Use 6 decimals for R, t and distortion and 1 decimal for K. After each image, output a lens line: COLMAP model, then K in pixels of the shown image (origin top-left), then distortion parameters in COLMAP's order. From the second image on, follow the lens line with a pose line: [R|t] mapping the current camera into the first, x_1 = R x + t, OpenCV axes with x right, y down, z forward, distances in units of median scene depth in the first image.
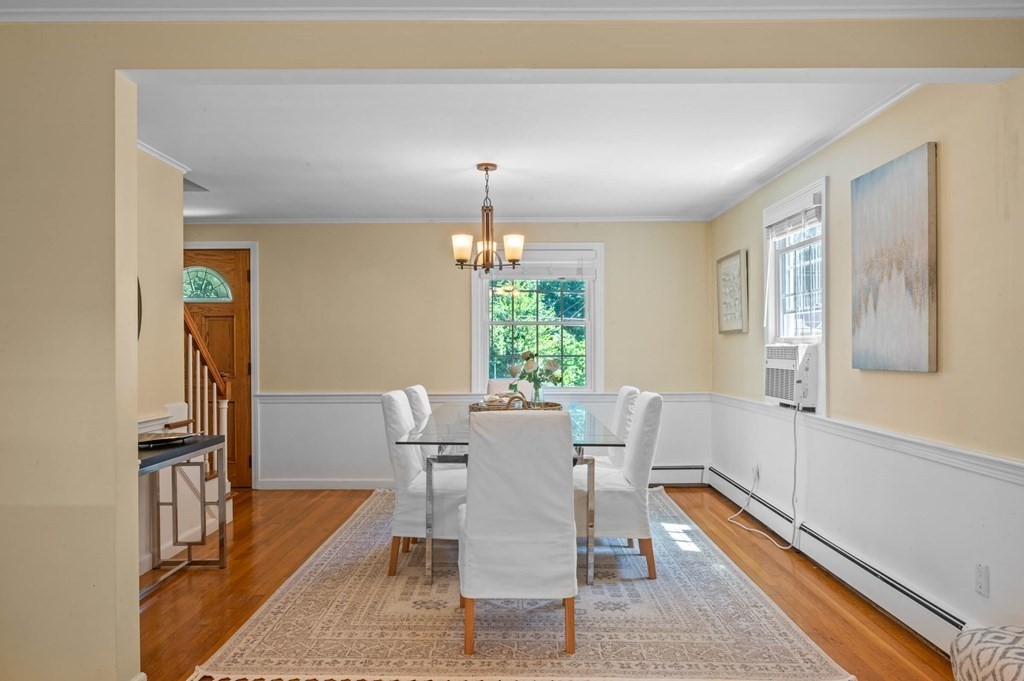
lens RADIAL K [[678.2, 0, 512.0], [0, 678.2, 340.5], [0, 0, 1]] dist [0.006093, 0.000947]
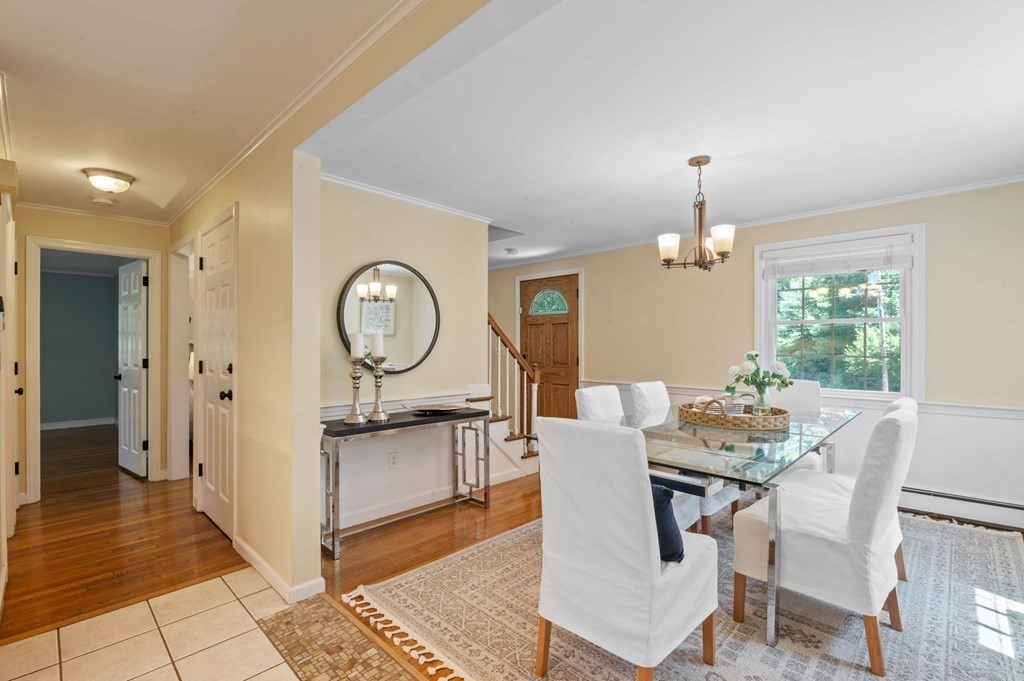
lens RADIAL K [[462.8, 0, 511.4], [0, 462.8, 343.6], [0, 0, 1]] dist [-0.007371, -0.000687]
pose [[0.722276, 0.002383, -0.691601, 0.230937], [0.001662, 0.999985, 0.005180, 0.001381], [0.691603, -0.004891, 0.722261, 0.343694]]
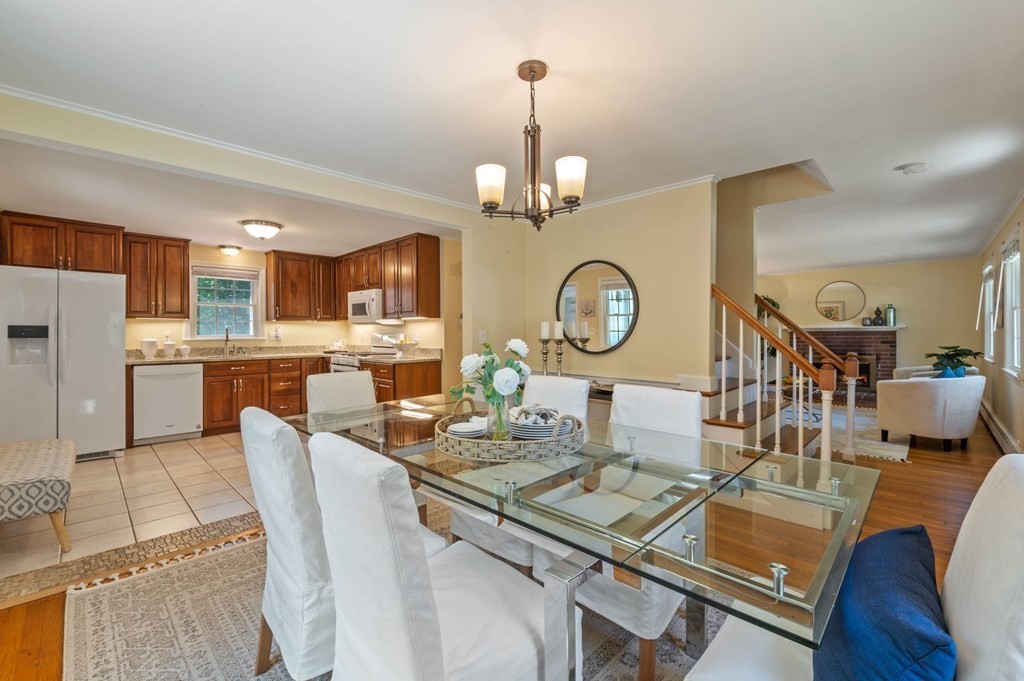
lens RADIAL K [[435.8, 0, 509.8], [0, 435.8, 331.8], [0, 0, 1]] dist [-0.003711, -0.000532]
pose [[-0.700697, 0.006690, -0.713428, 0.305239], [0.011100, 0.999937, -0.001524, 0.011770], [0.713373, -0.008987, -0.700727, 1.321318]]
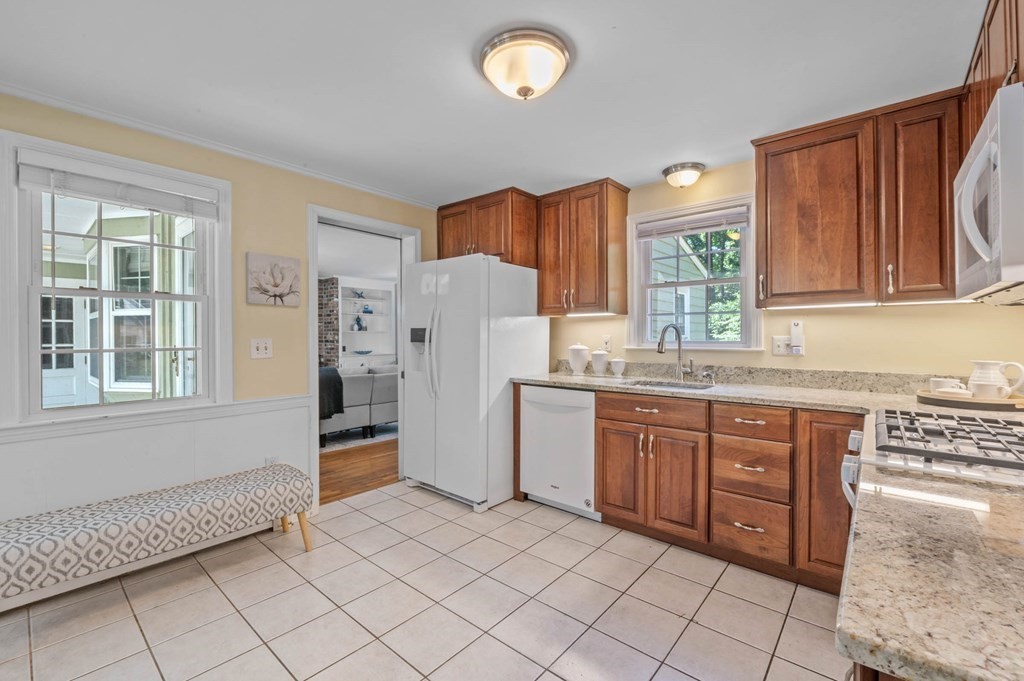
lens RADIAL K [[436.9, 0, 512.0], [0, 436.9, 340.5], [0, 0, 1]] dist [-0.002651, -0.000452]
pose [[-0.765150, -0.000597, 0.643851, -0.304164], [0.001400, 0.999996, 0.002592, 0.006477], [-0.643850, 0.002885, -0.765146, 0.447400]]
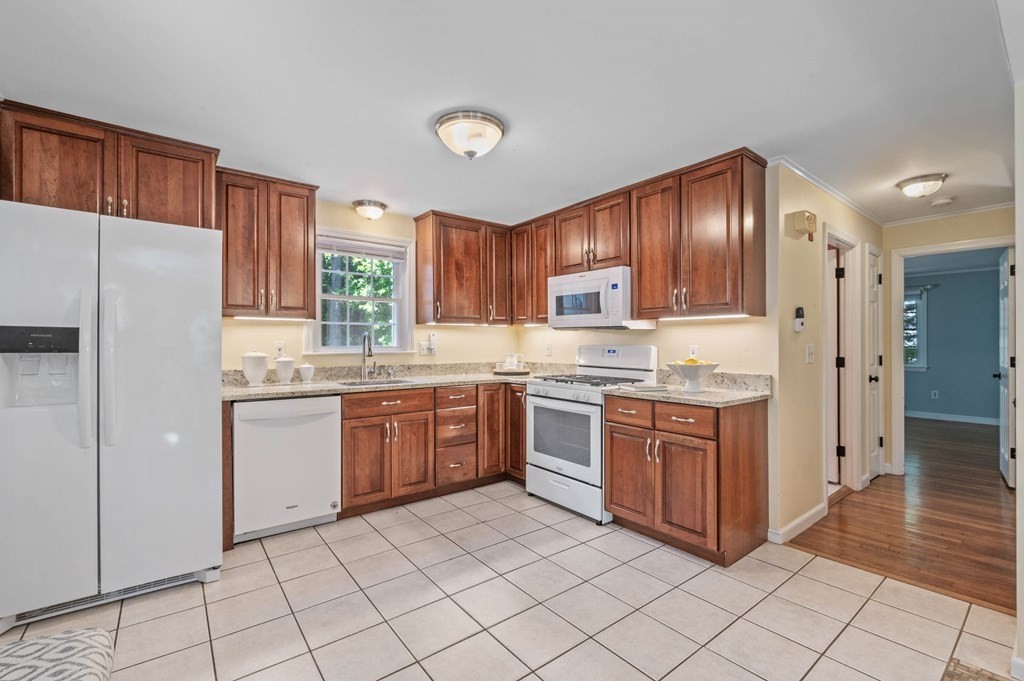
lens RADIAL K [[443.4, 0, 512.2], [0, 443.4, 345.7], [0, 0, 1]] dist [-0.005951, -0.000746]
pose [[-0.785277, 0.008648, -0.619084, 0.264524], [0.006520, 0.999963, 0.005698, 0.005217], [0.619110, 0.000438, -0.785304, 0.583546]]
